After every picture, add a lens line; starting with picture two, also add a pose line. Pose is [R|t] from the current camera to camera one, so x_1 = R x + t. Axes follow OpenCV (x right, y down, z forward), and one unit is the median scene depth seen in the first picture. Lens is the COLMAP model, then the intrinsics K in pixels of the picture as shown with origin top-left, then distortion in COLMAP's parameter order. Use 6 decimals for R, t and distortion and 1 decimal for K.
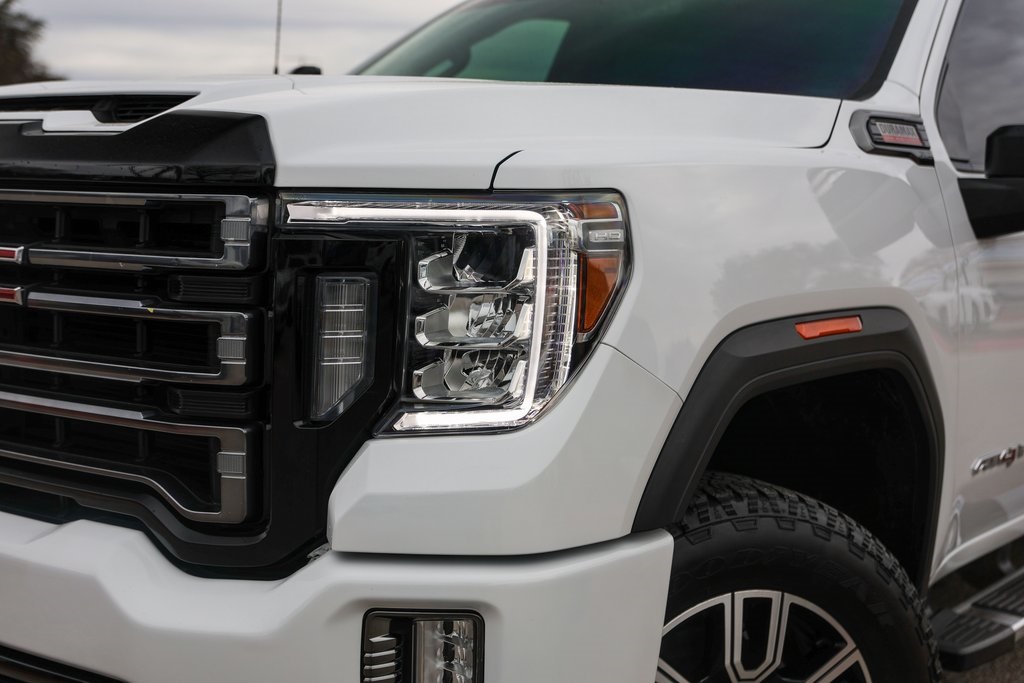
lens RADIAL K [[1414.5, 0, 492.2], [0, 1414.5, 357.2], [0, 0, 1]] dist [0.024276, 0.024729]
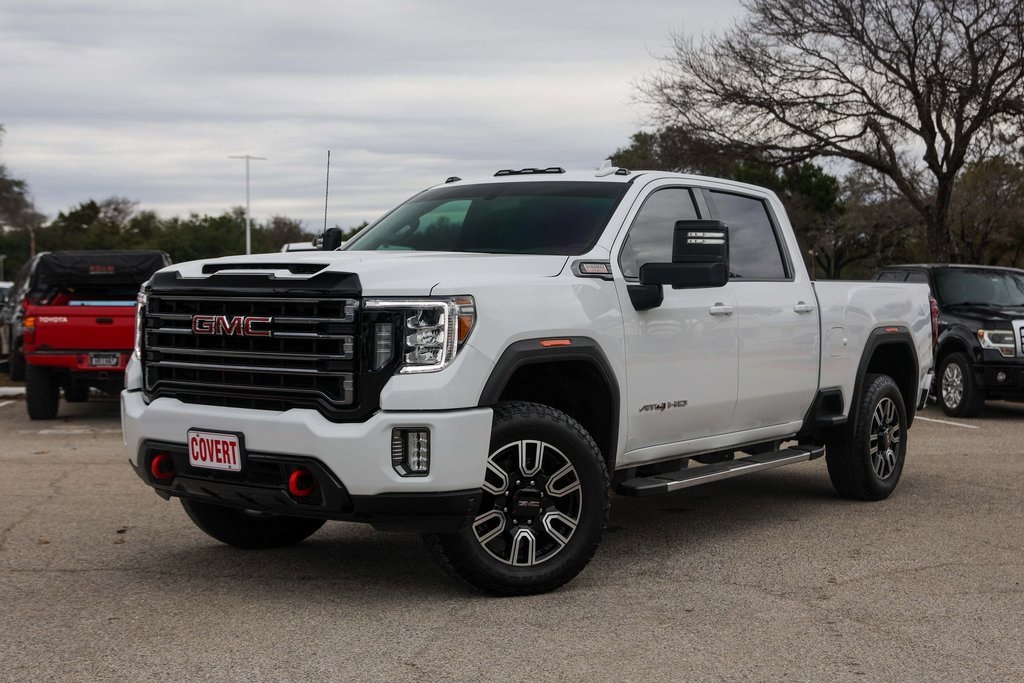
lens RADIAL K [[1526.4, 0, 512.0], [0, 1526.4, 341.5], [0, 0, 1]] dist [-0.009491, -0.049391]
pose [[0.998729, -0.016574, 0.047602, 0.017159], [0.020060, 0.997077, -0.073719, 0.223476], [-0.046241, 0.074580, 0.996142, -2.246747]]
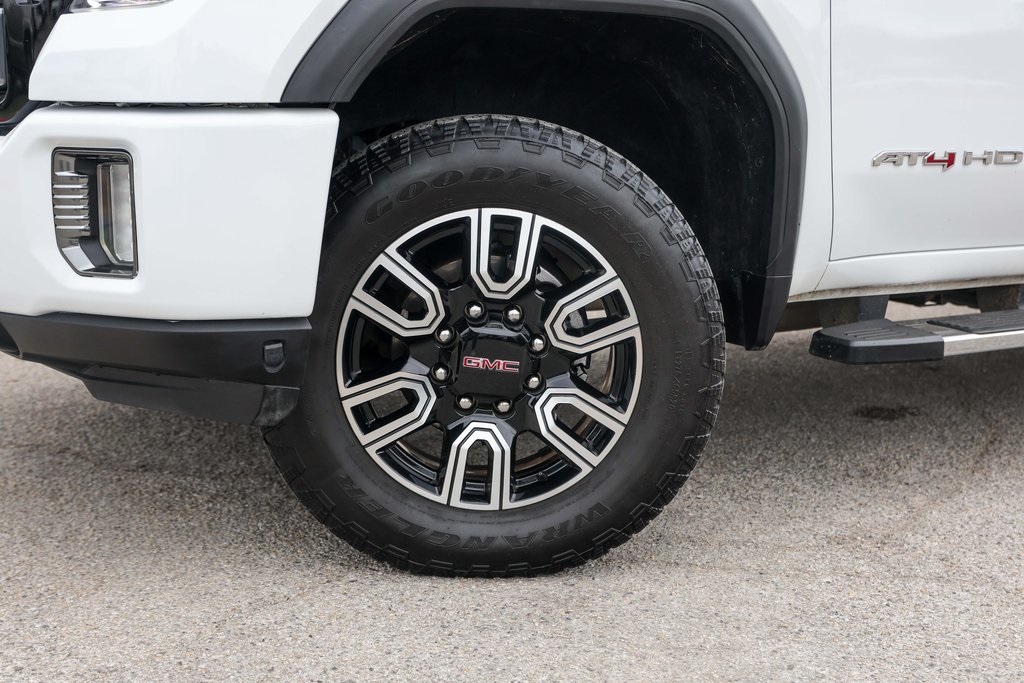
lens RADIAL K [[1414.5, 0, 492.2], [0, 1414.5, 357.2], [0, 0, 1]] dist [0.024276, 0.024729]
pose [[0.939500, 0.064819, -0.336361, 0.646047], [-0.042813, 0.996453, 0.072442, 0.233837], [0.339864, -0.053659, 0.938943, -0.042846]]
